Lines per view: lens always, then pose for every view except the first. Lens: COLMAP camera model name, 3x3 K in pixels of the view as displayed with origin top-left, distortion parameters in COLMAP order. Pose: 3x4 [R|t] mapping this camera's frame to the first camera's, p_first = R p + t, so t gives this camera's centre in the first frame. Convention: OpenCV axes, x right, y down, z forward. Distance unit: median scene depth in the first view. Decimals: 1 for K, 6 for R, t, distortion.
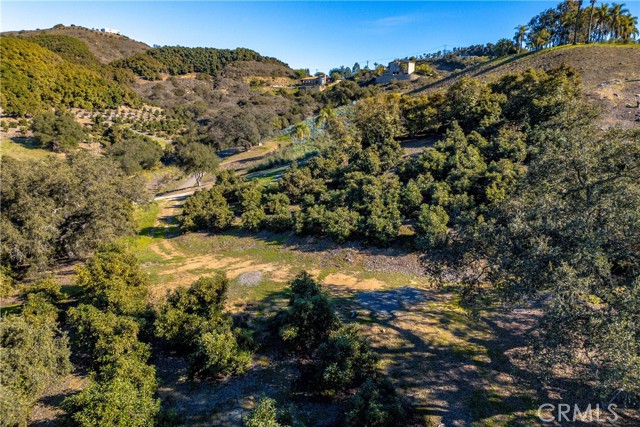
lens RADIAL K [[468.6, 0, 320.0], [0, 468.6, 213.5], [0, 0, 1]] dist [0.072214, -0.072590]
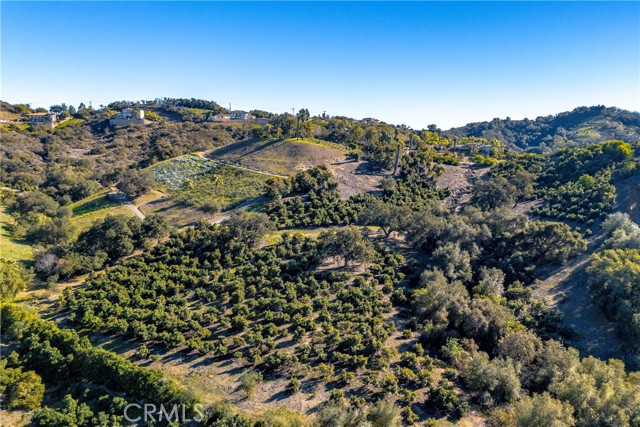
lens RADIAL K [[468.6, 0, 320.0], [0, 468.6, 213.5], [0, 0, 1]] dist [0.072214, -0.072590]
pose [[0.739123, -0.096589, 0.666609, -0.311556], [0.110368, 0.993656, 0.021603, -0.015974], [-0.664466, 0.057605, 0.745095, -0.241224]]
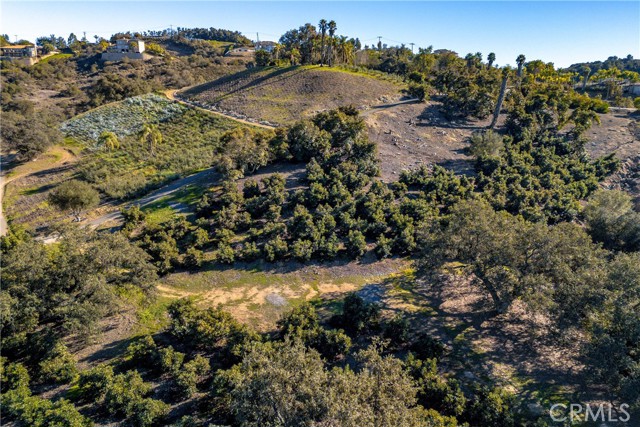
lens RADIAL K [[468.6, 0, 320.0], [0, 468.6, 213.5], [0, 0, 1]] dist [0.072214, -0.072590]
pose [[0.823724, -0.130976, 0.551656, -0.085976], [0.090500, 0.990851, 0.100118, -0.028563], [-0.559722, -0.032545, 0.828041, -0.032888]]
